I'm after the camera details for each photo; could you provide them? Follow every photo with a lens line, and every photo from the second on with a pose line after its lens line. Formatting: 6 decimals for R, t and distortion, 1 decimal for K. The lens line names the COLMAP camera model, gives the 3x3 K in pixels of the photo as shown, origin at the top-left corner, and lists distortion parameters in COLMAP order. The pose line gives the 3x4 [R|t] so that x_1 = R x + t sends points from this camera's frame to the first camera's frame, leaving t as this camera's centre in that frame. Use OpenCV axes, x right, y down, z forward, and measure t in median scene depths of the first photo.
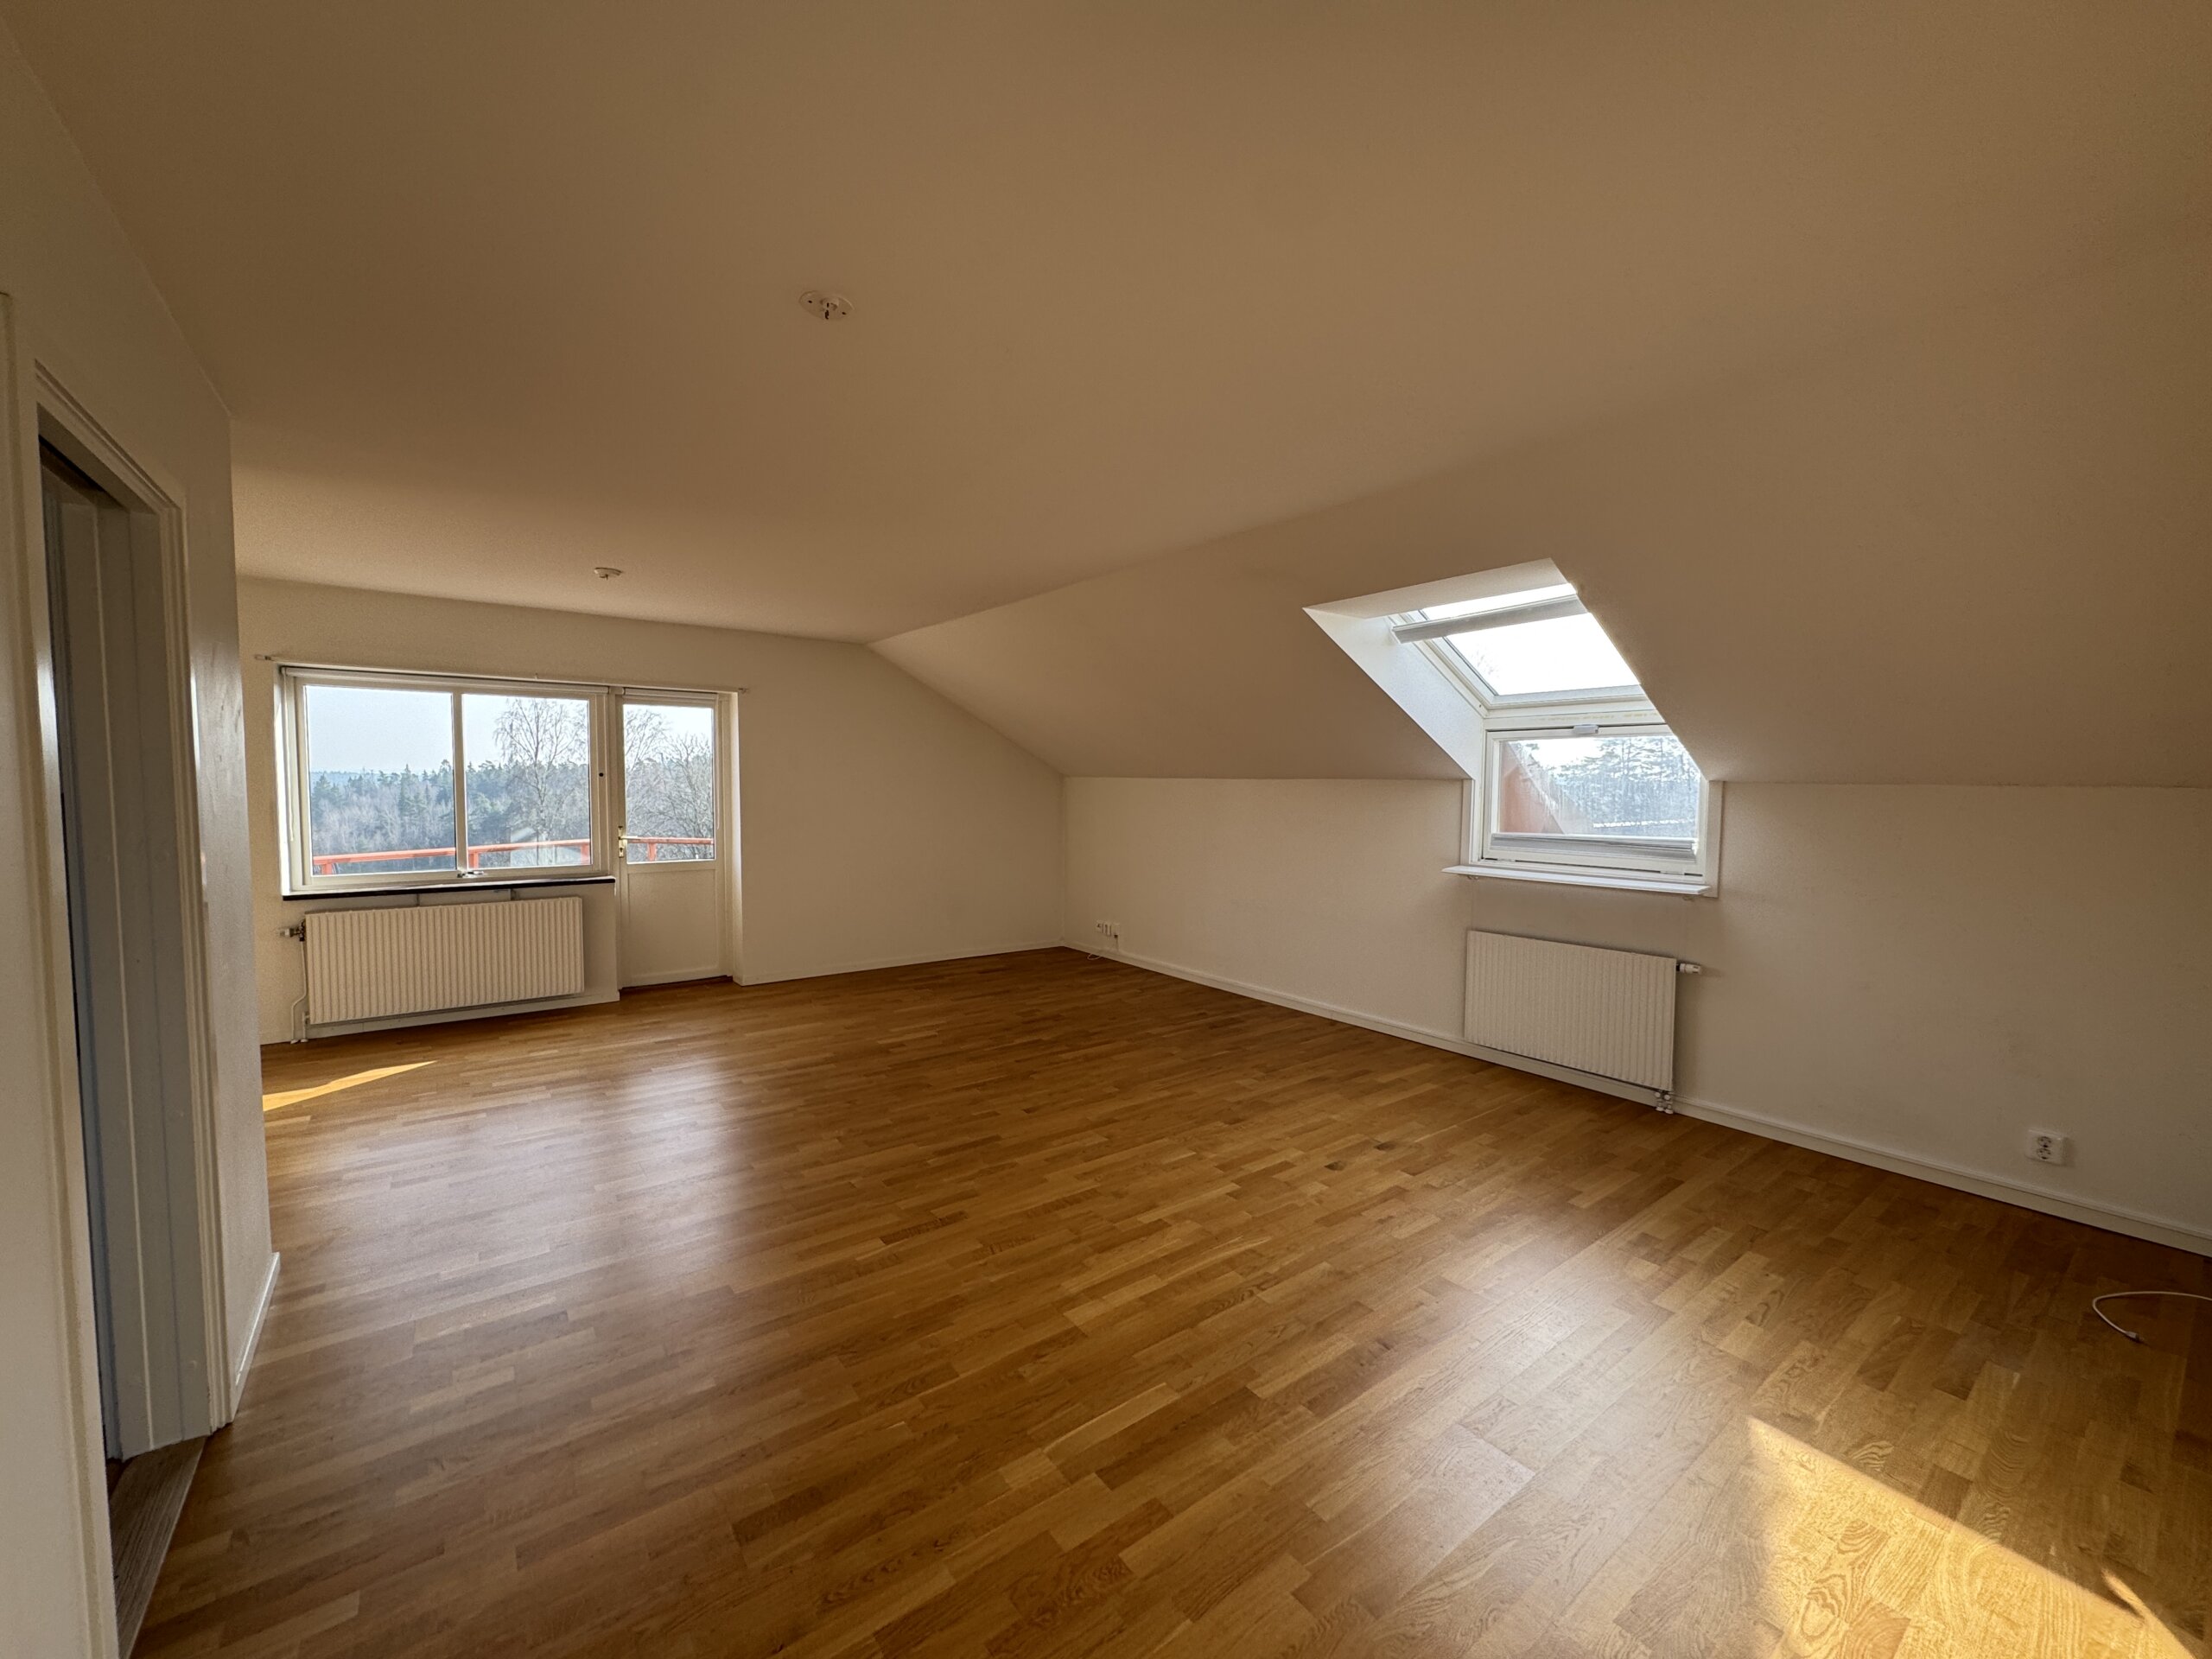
lens RADIAL K [[883.7, 0, 1100.5], [0, 883.7, 830.2], [0, 0, 1]] dist [-0.000598, 0.000270]
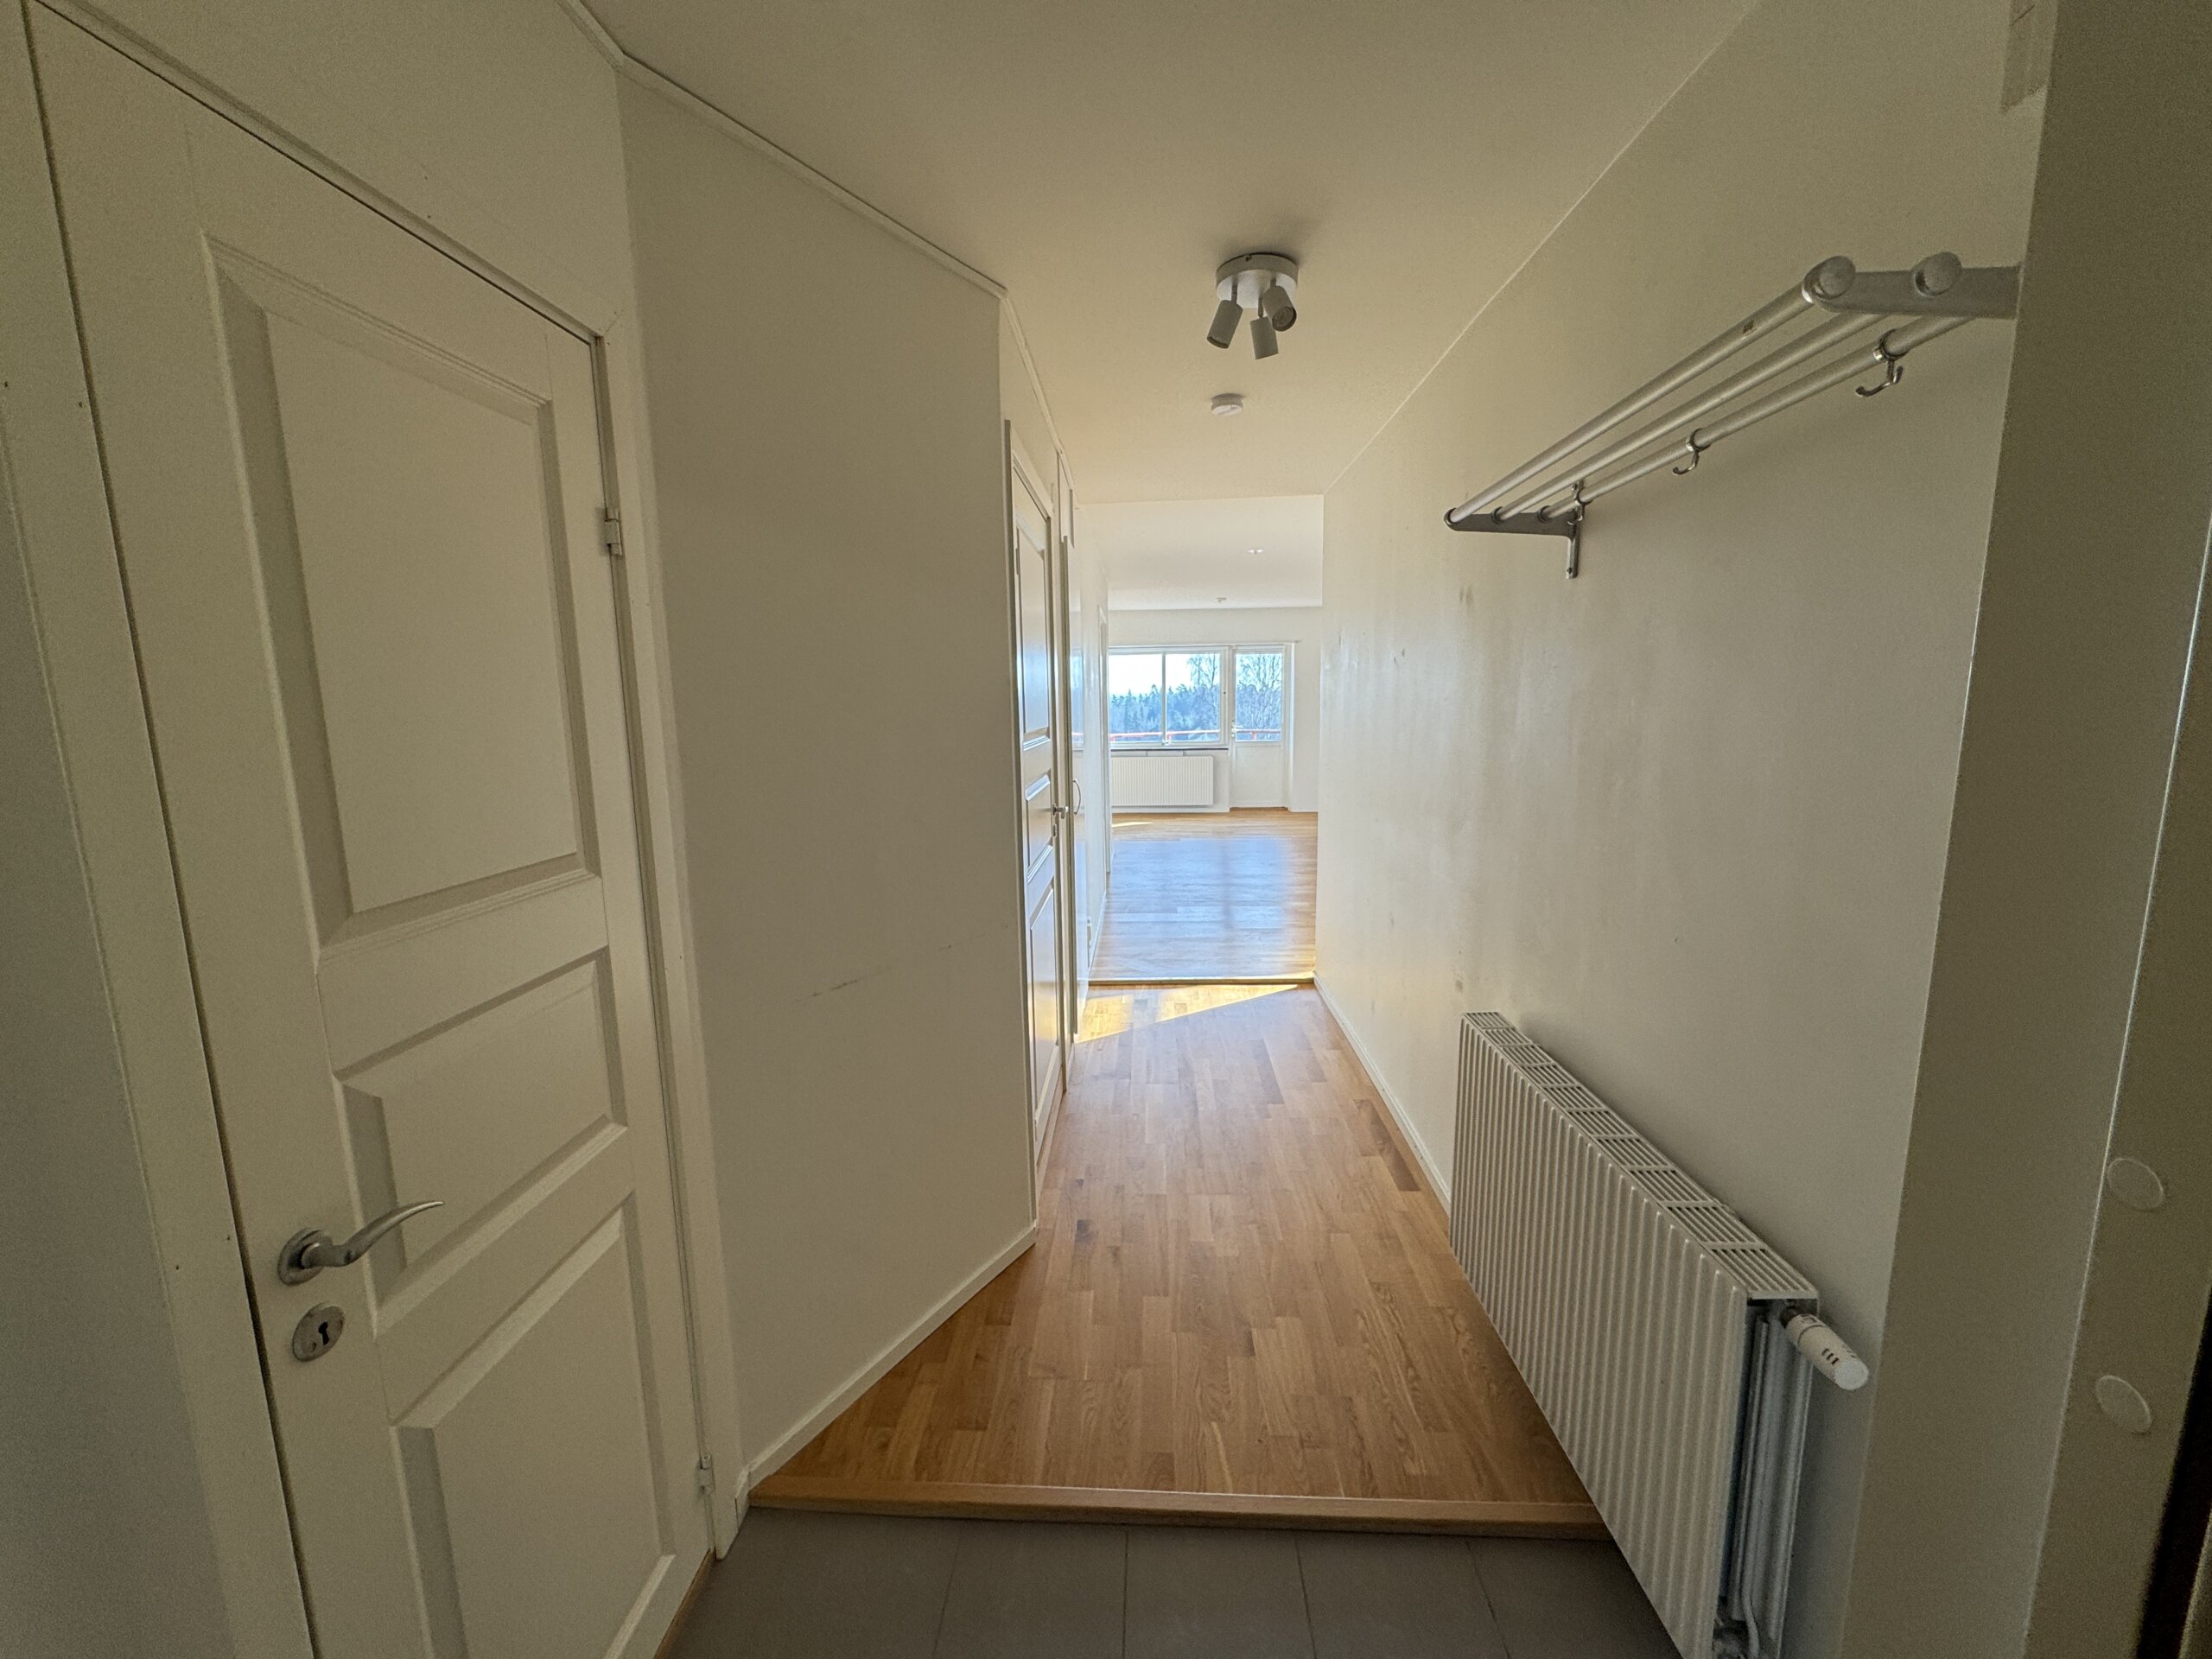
lens RADIAL K [[883.7, 0, 1100.5], [0, 883.7, 830.2], [0, 0, 1]] dist [-0.000598, 0.000270]
pose [[0.766795, 0.075188, -0.637473, 0.559156], [-0.014036, 0.994843, 0.100455, 0.050841], [0.641738, -0.068081, 0.763896, -0.774526]]
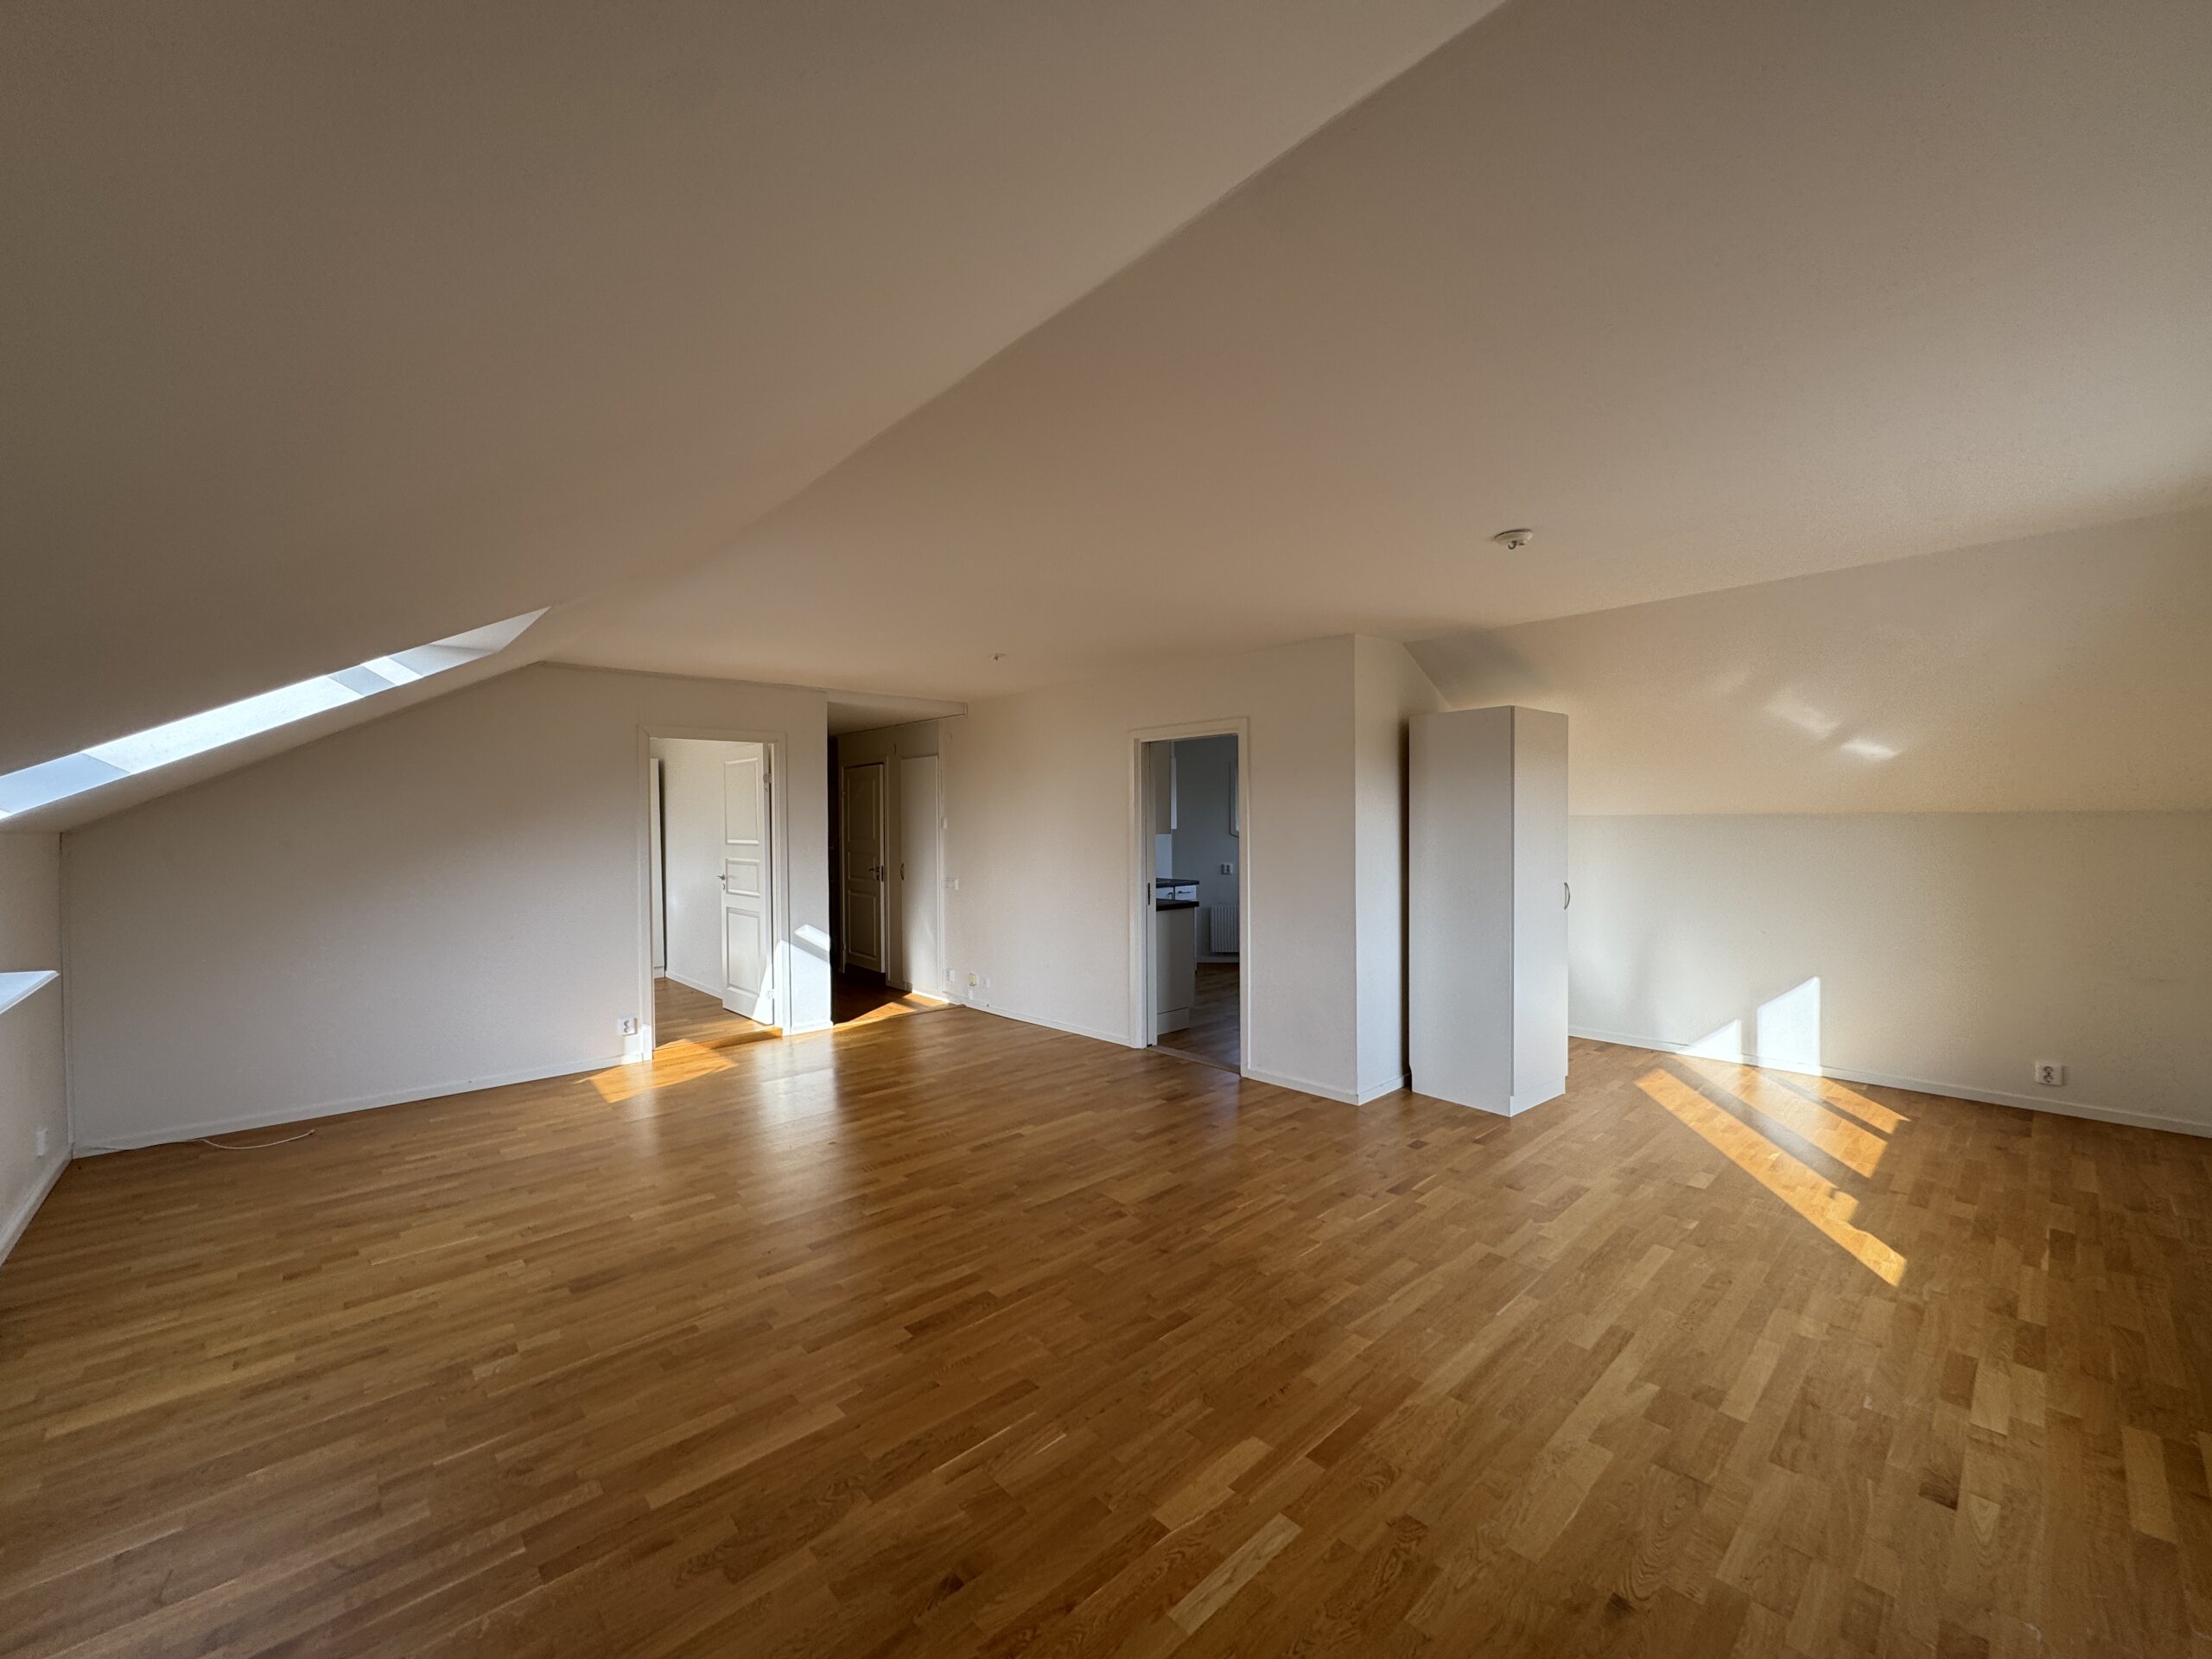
lens RADIAL K [[883.7, 0, 1100.5], [0, 883.7, 830.2], [0, 0, 1]] dist [-0.000598, 0.000270]
pose [[-0.995241, 0.003294, -0.097383, -0.139158], [-0.003297, 0.997718, 0.067440, -0.089072], [0.097383, 0.067440, -0.992959, 1.461415]]
